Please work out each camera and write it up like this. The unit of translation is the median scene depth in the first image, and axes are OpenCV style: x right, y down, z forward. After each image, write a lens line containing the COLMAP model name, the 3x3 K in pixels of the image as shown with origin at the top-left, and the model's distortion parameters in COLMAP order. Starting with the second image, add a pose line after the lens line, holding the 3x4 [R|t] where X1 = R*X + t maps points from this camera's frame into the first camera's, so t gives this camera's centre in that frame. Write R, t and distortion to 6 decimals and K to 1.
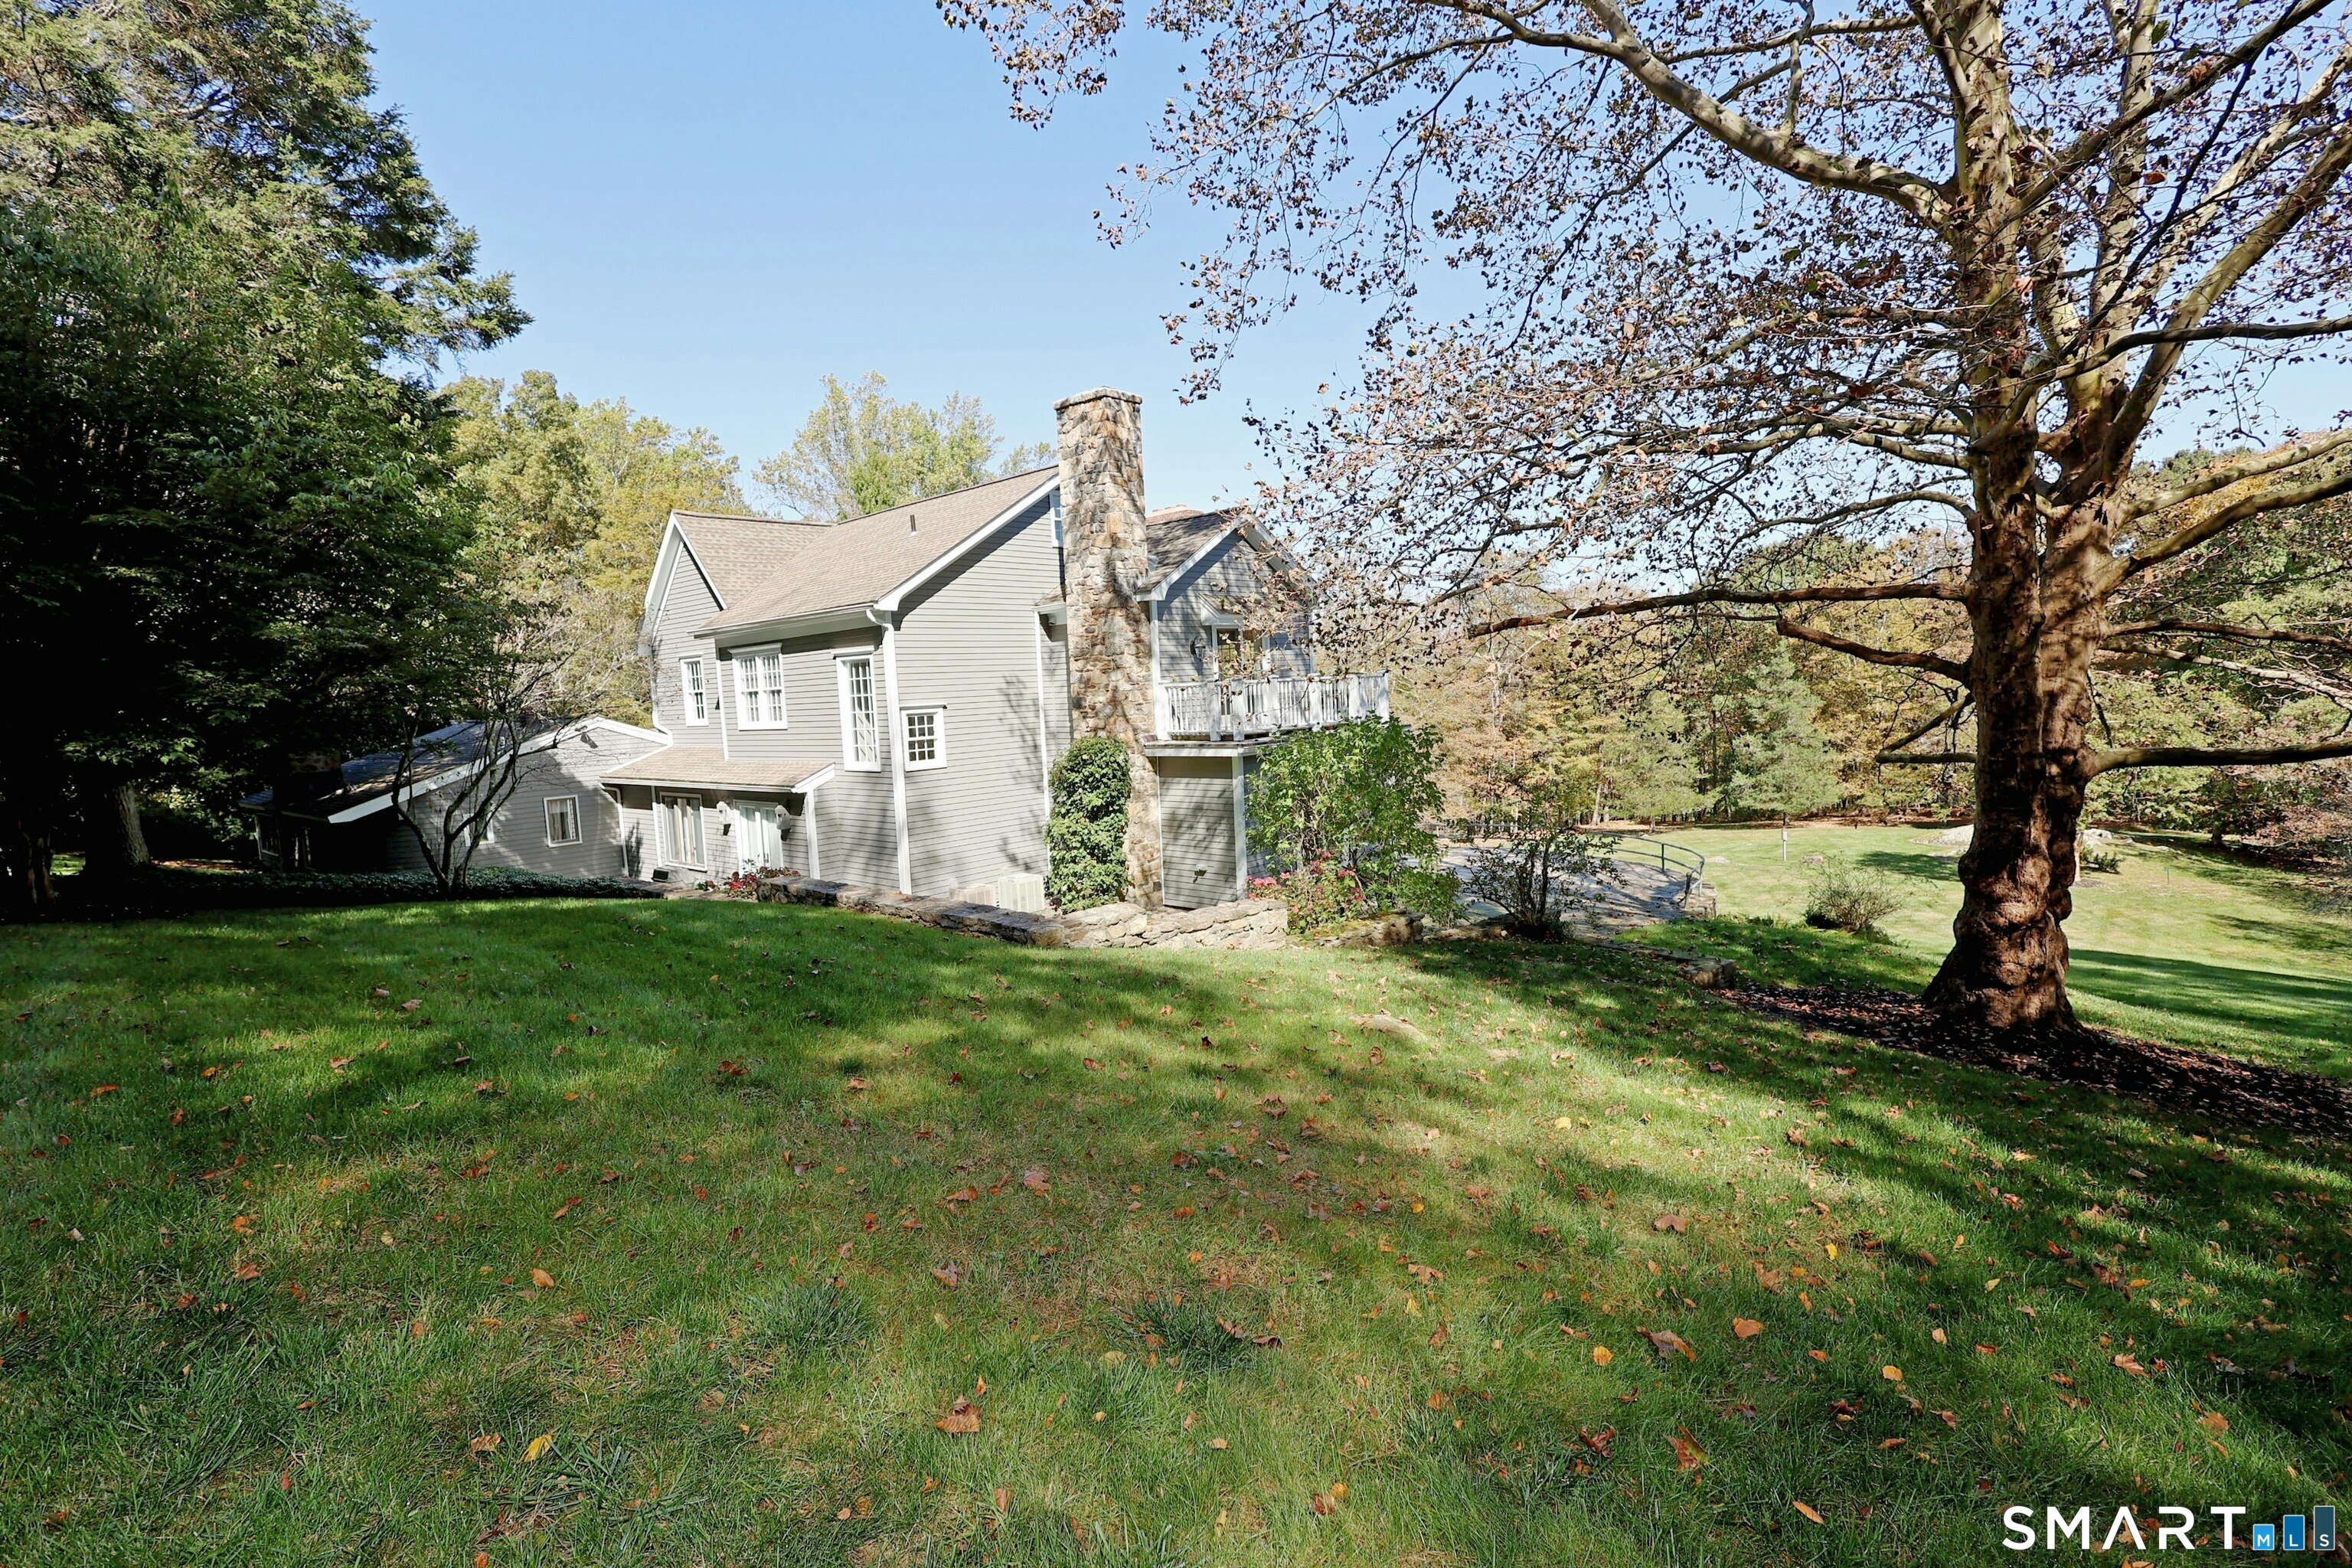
lens RADIAL K [[1093.7, 0, 1185.5], [0, 1093.7, 792.7], [0, 0, 1]] dist [0.004728, 0.000386]
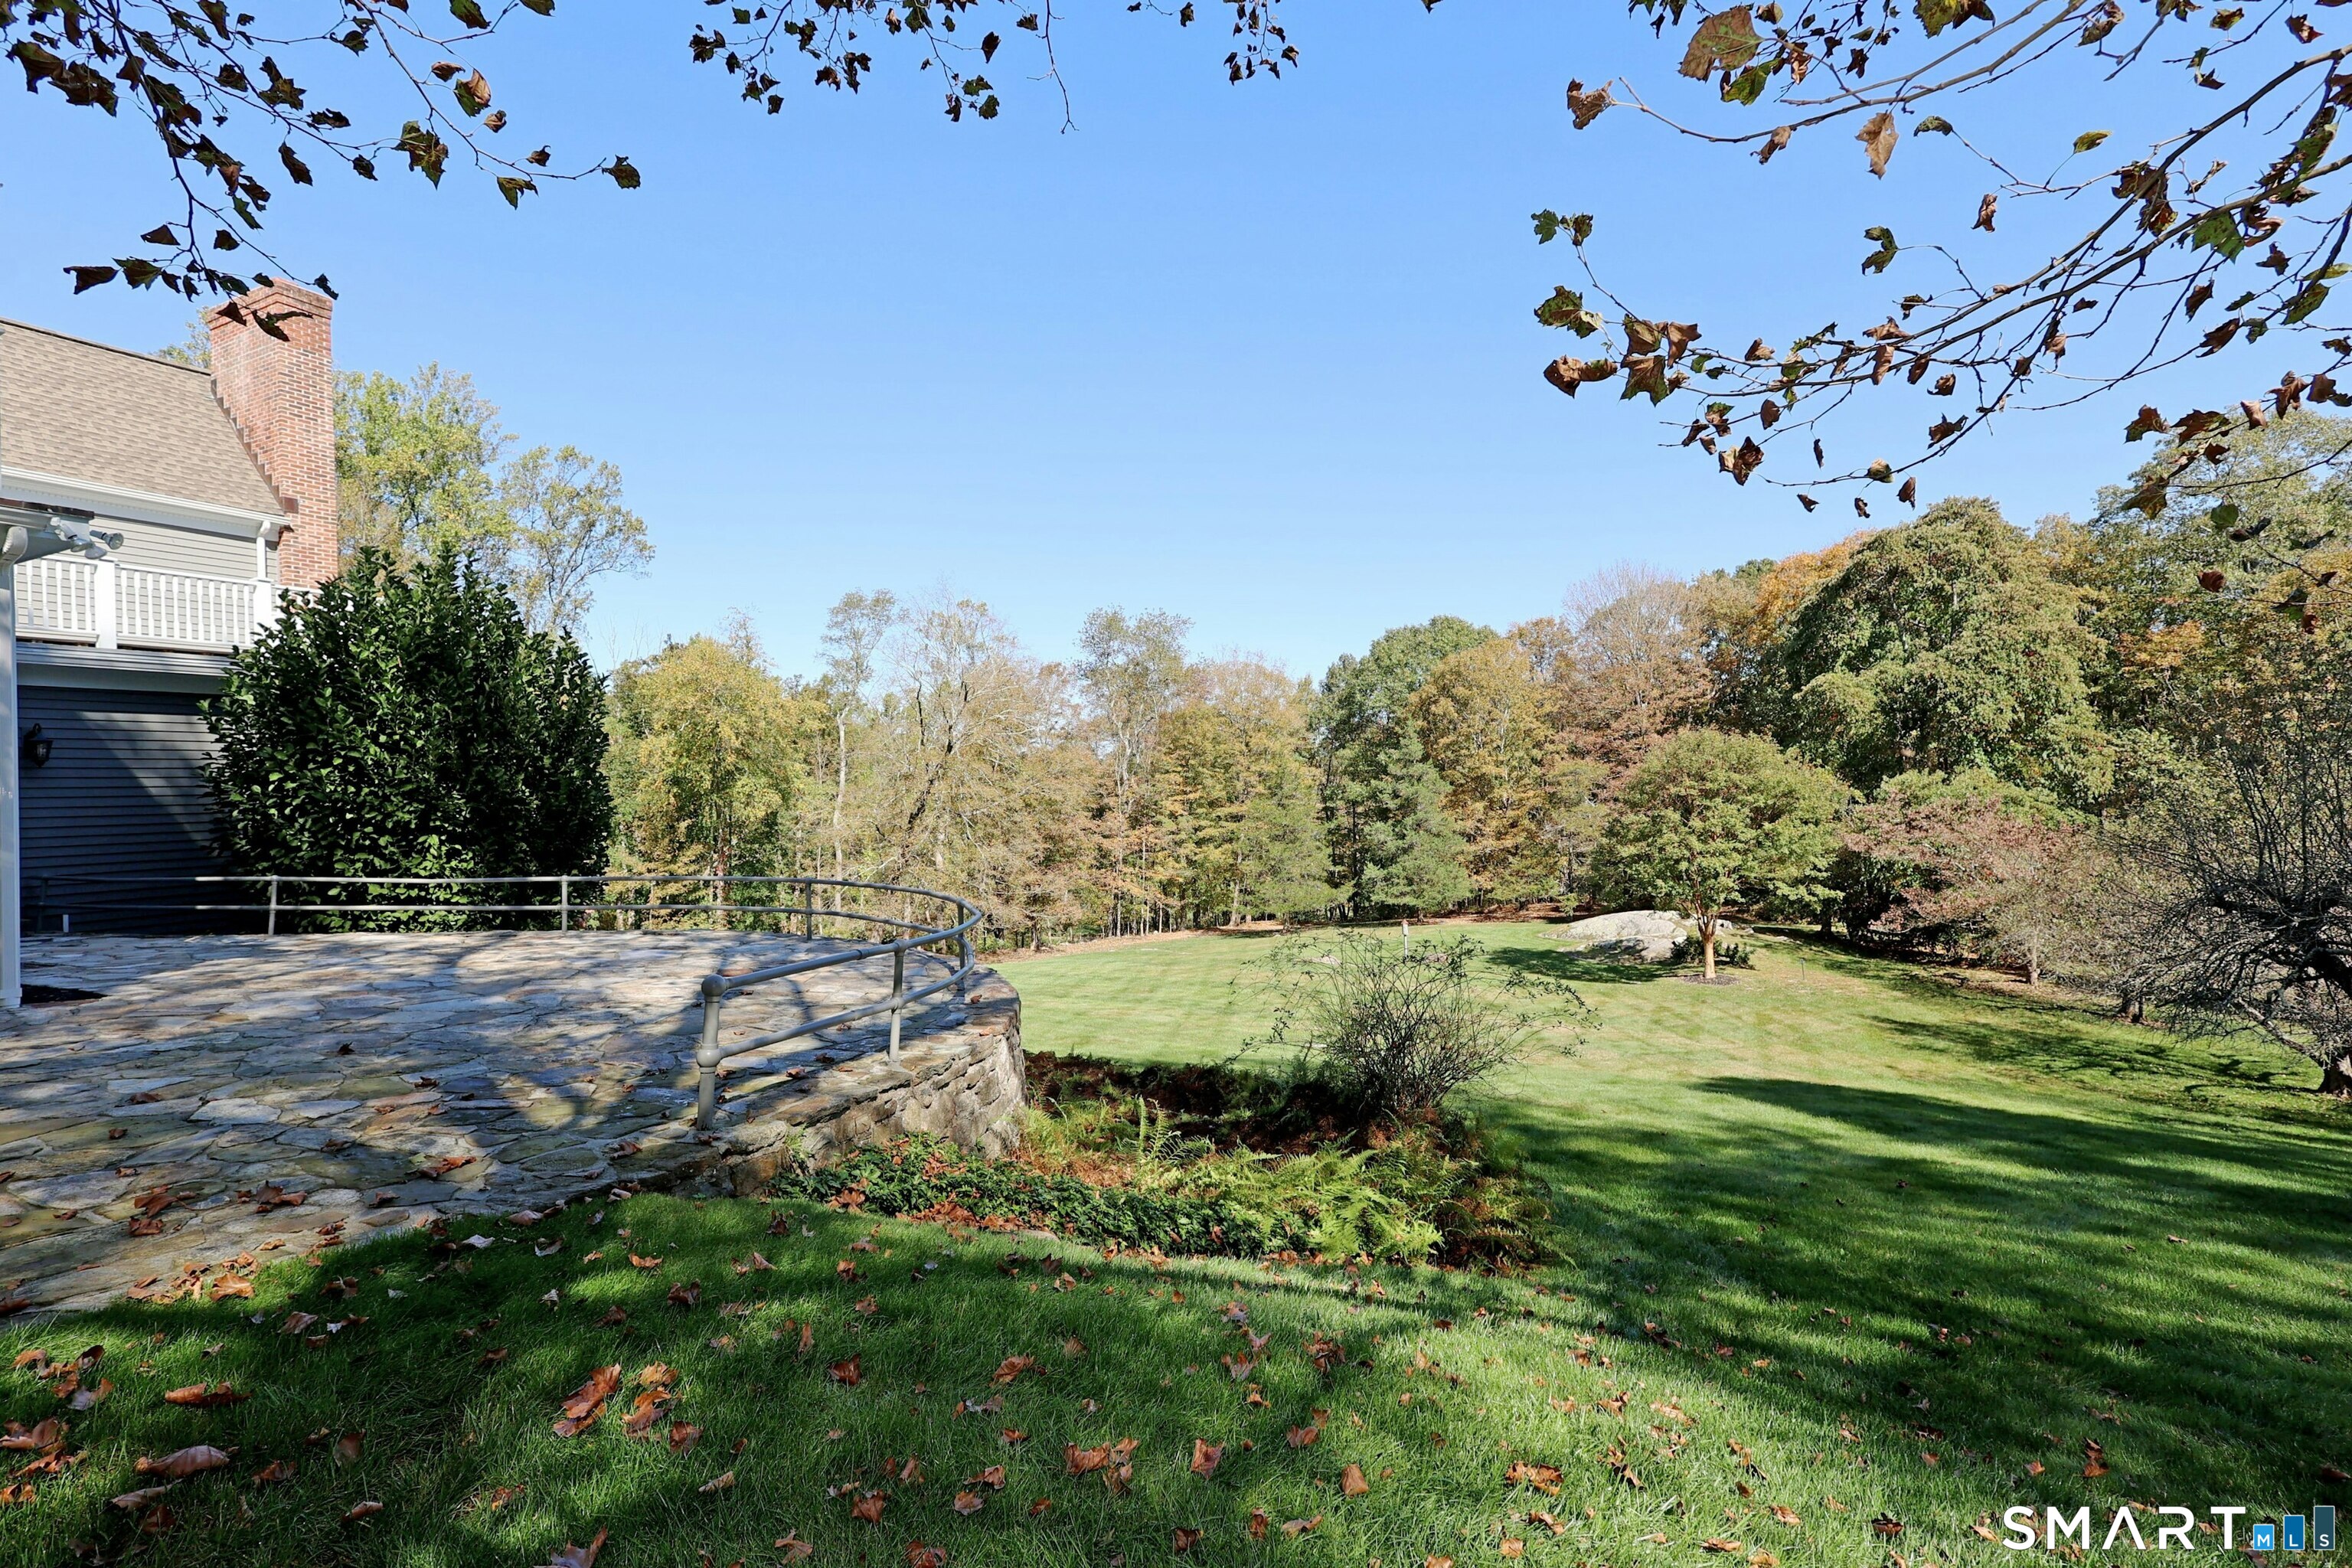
lens RADIAL K [[1093.7, 0, 1166.2], [0, 1093.7, 779.5], [0, 0, 1]] dist [0.004728, 0.000386]
pose [[0.968173, 0.023789, 0.249148, 0.115021], [0.004384, 0.993708, -0.111915, 0.012896], [-0.250242, 0.109445, 0.961977, 0.166083]]
